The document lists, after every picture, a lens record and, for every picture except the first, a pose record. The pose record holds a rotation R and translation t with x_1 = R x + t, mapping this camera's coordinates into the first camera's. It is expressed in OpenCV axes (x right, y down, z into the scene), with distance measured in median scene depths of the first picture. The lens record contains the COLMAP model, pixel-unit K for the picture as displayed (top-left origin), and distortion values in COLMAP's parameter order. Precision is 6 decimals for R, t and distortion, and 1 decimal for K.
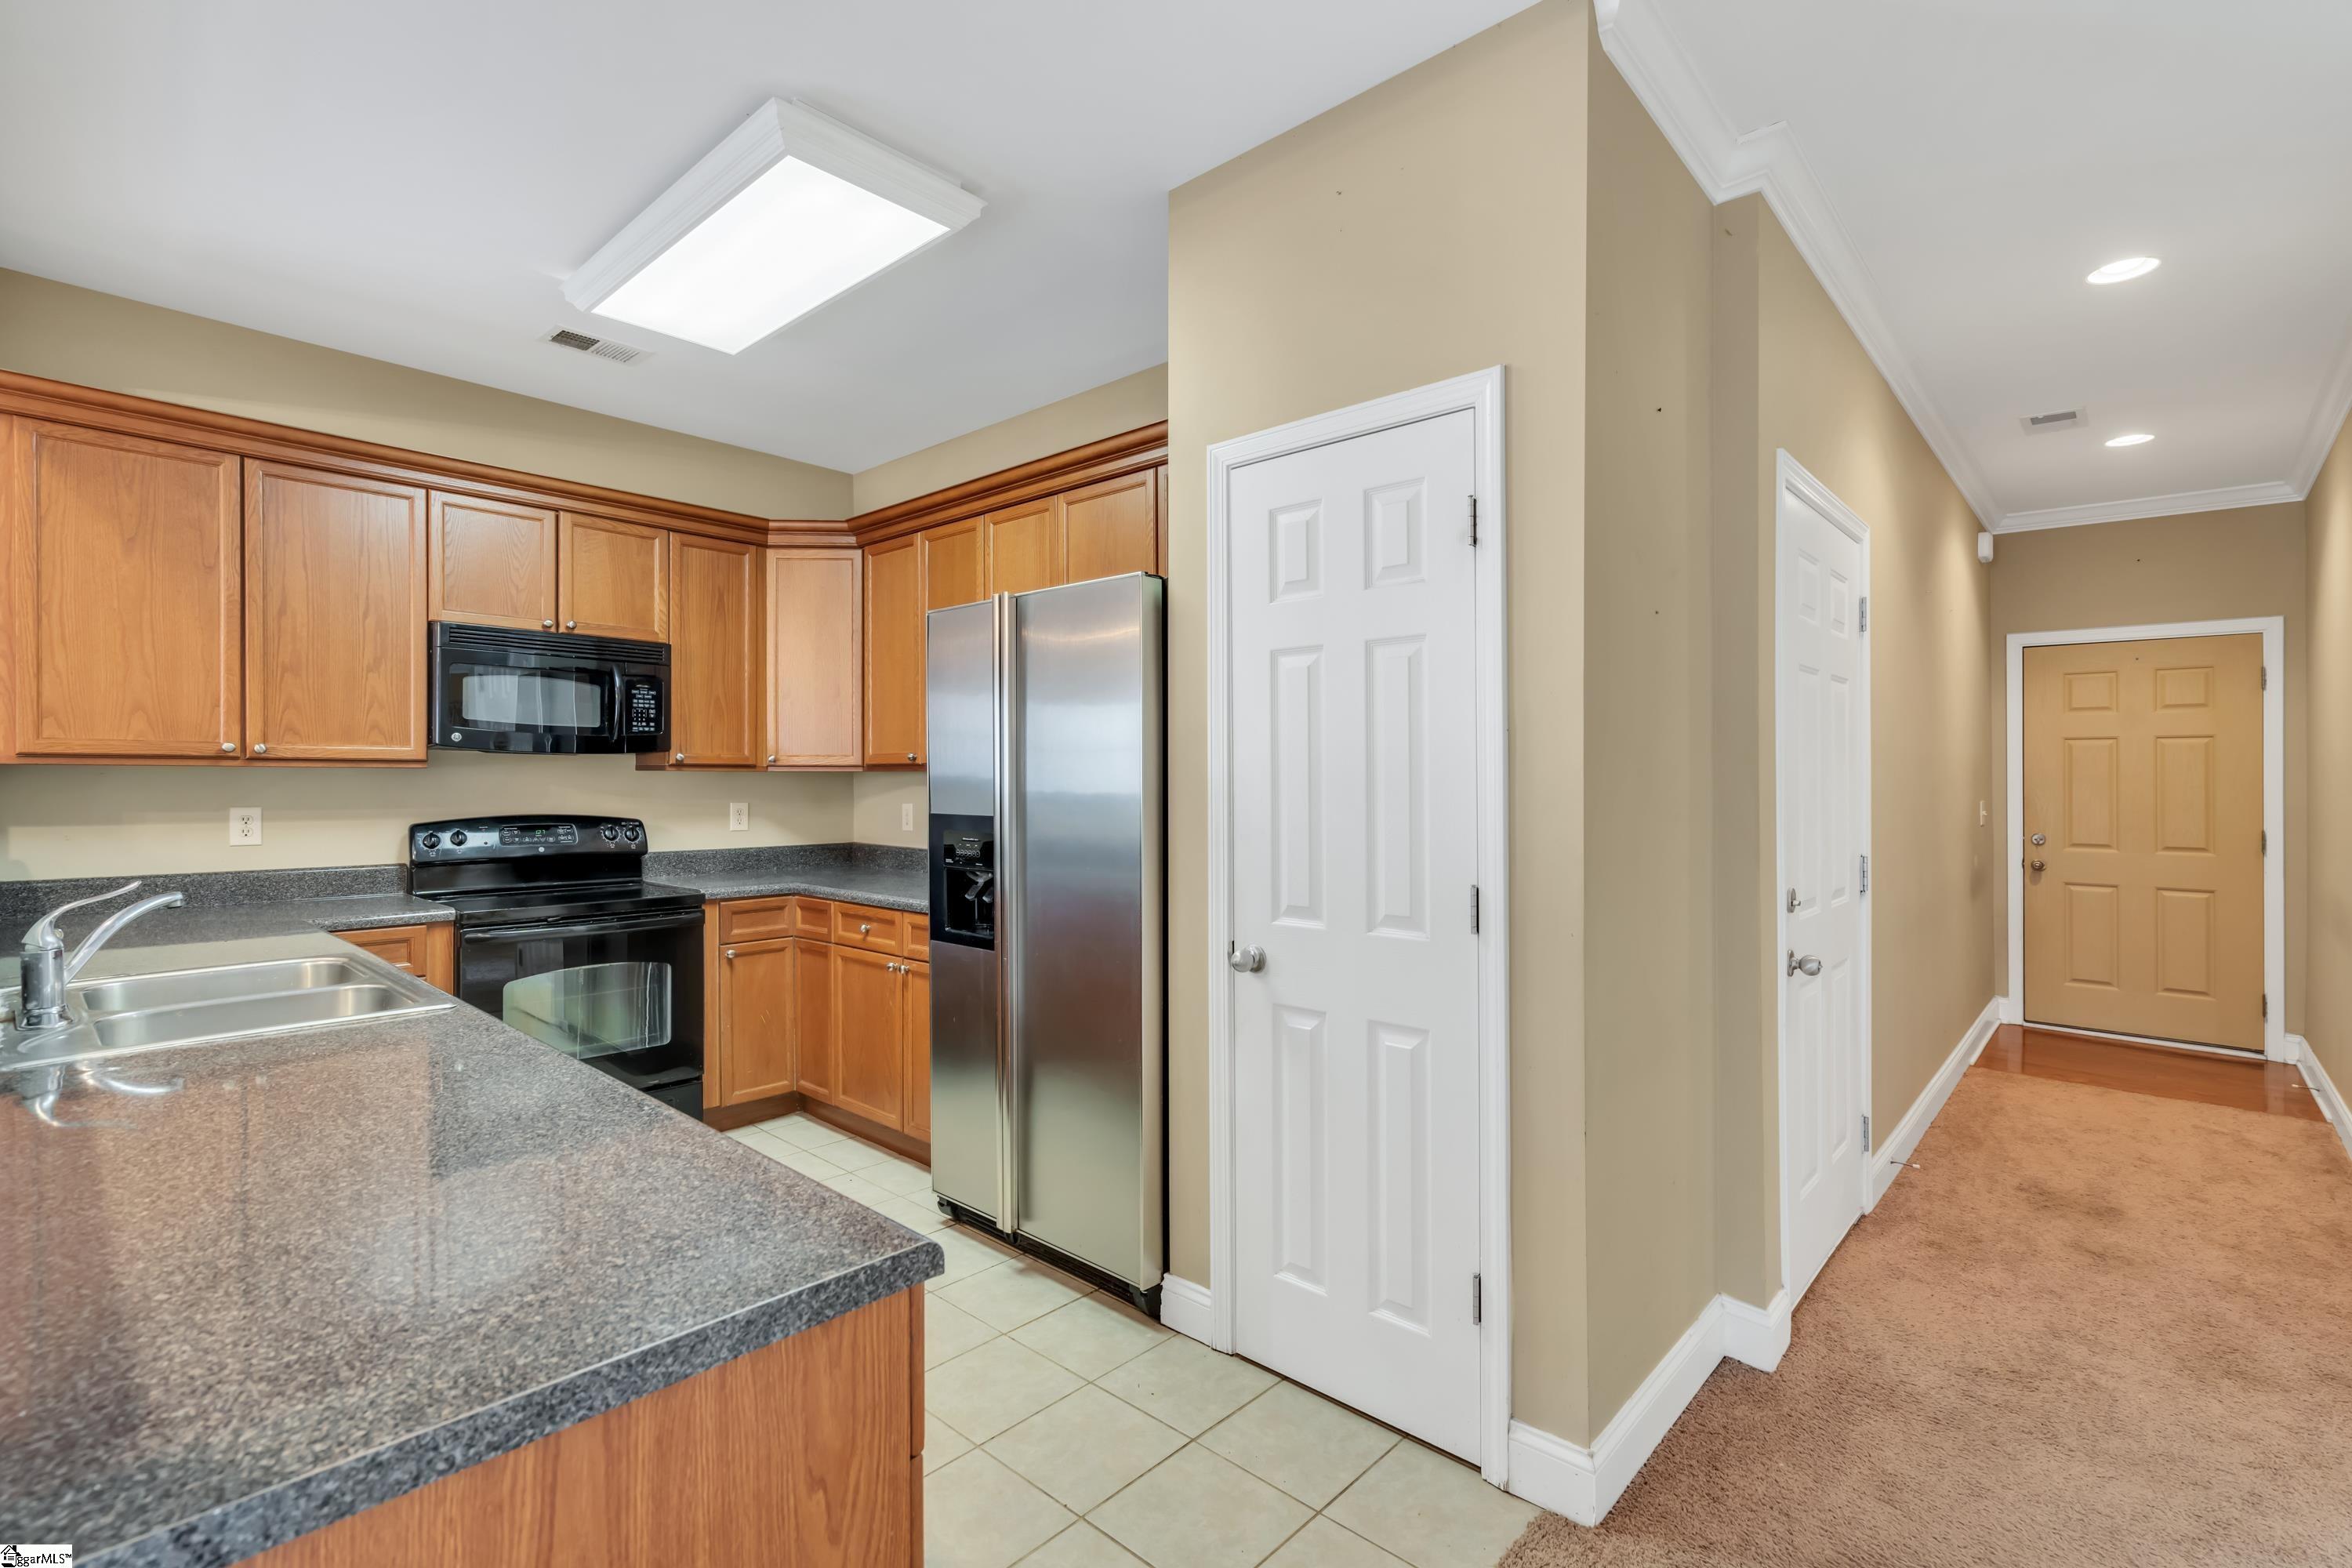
lens RADIAL K [[1055.6, 0, 1156.4], [0, 1055.6, 775.1], [0, 0, 1]] dist [-0.001797, 0.000715]
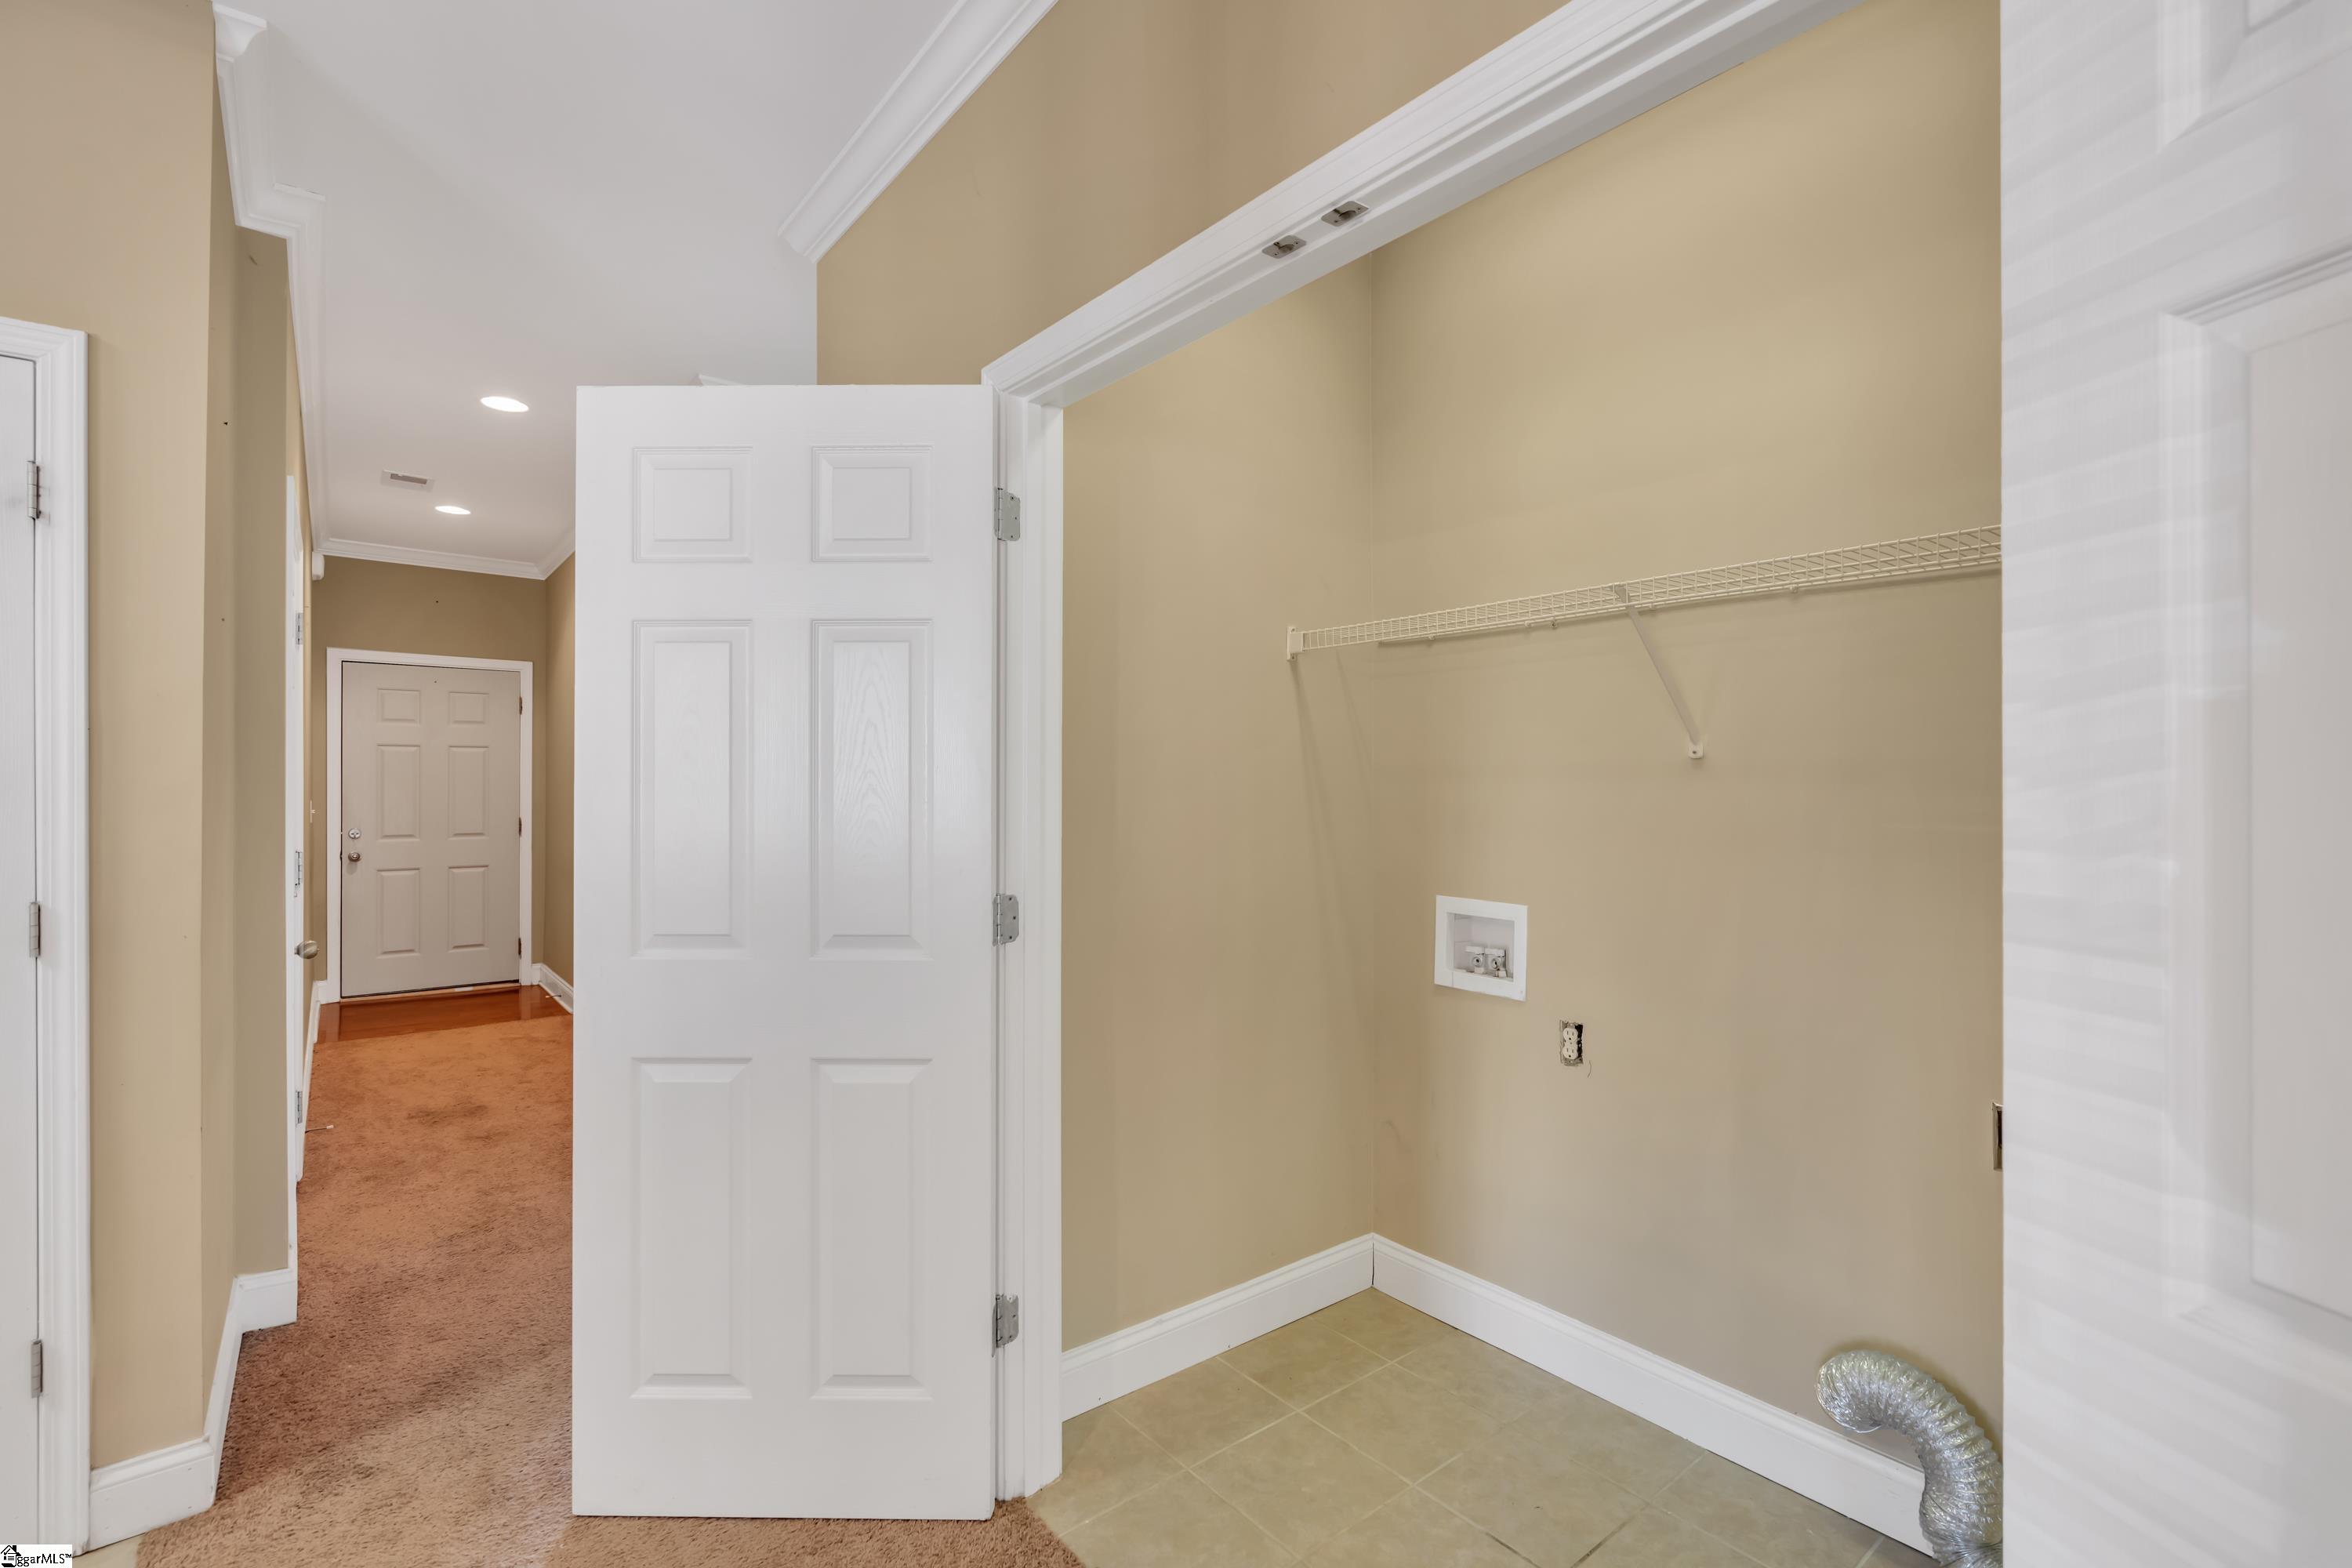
lens RADIAL K [[1055.6, 0, 1176.3], [0, 1055.6, 781.8], [0, 0, 1]] dist [-0.001797, 0.000715]
pose [[0.140959, -0.002370, 0.990013, -0.276587], [-0.004872, 0.999983, 0.003088, -0.002383], [-0.990003, -0.005258, 0.140945, -0.045248]]
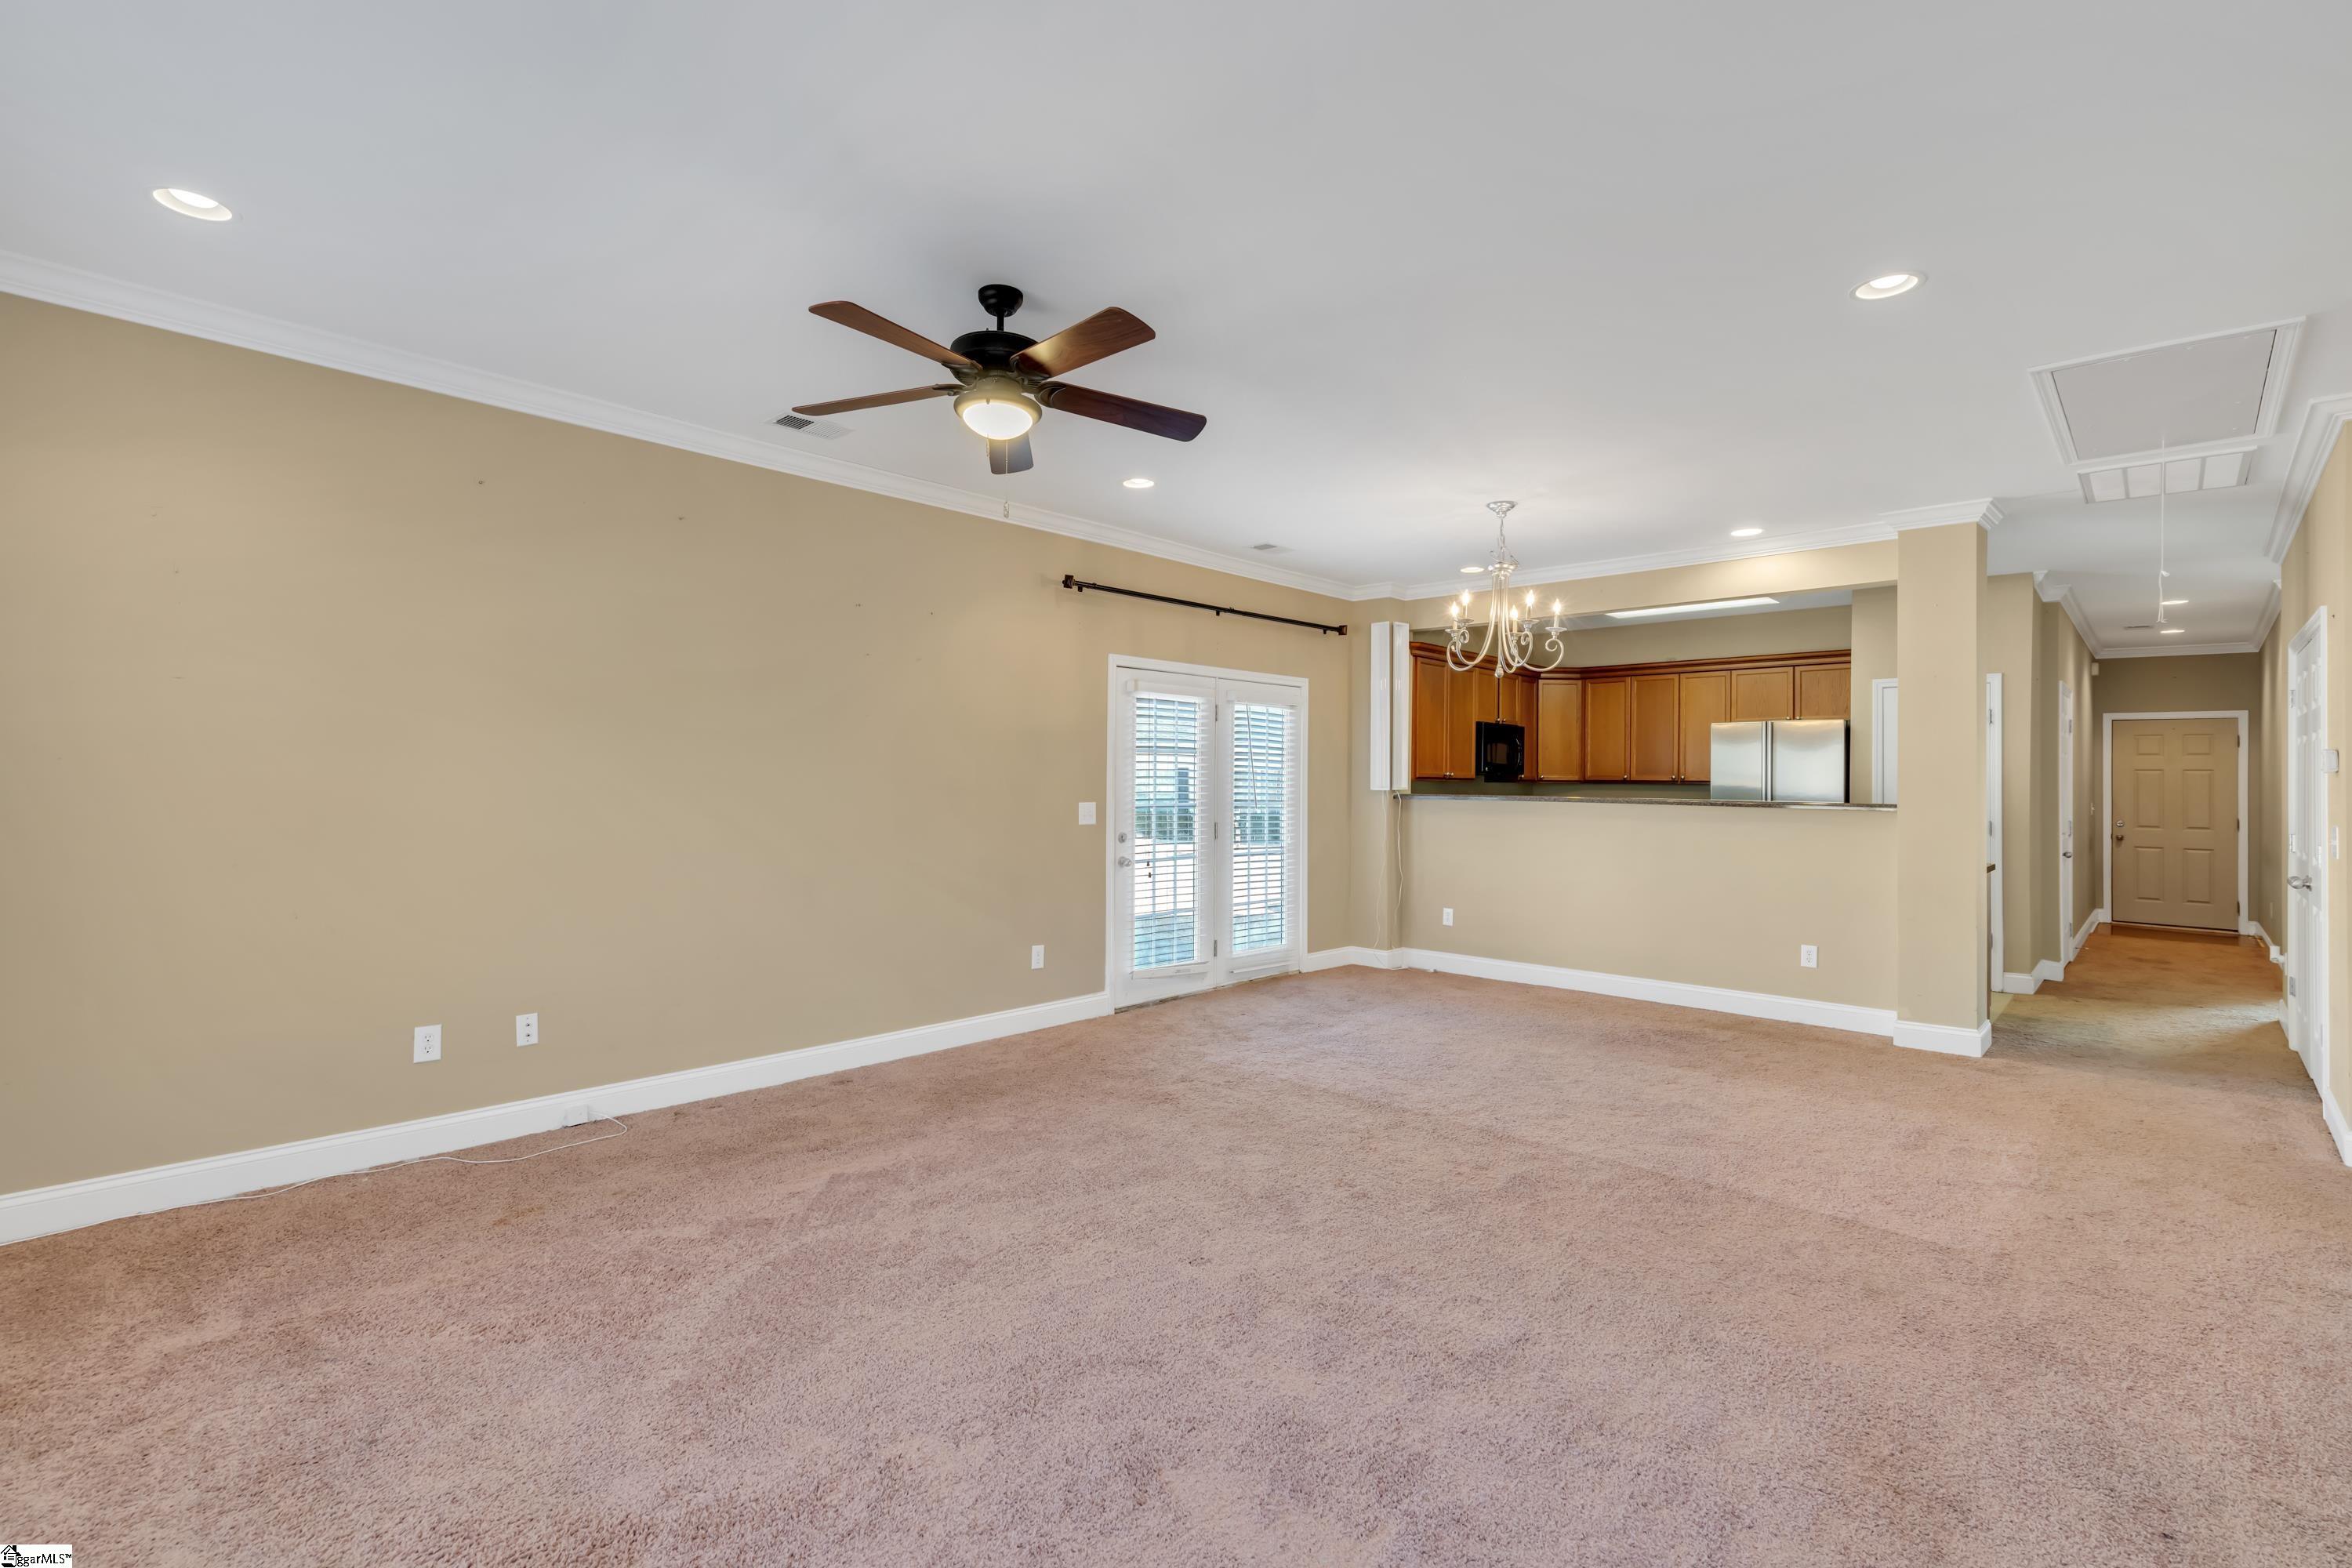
lens RADIAL K [[1055.6, 0, 1182.2], [0, 1055.6, 780.6], [0, 0, 1]] dist [-0.001797, 0.000715]
pose [[0.999978, 0.006275, 0.002254, -1.474473], [-0.006279, 0.999978, 0.002001, -0.013660], [-0.002241, -0.002015, 0.999995, -1.534355]]
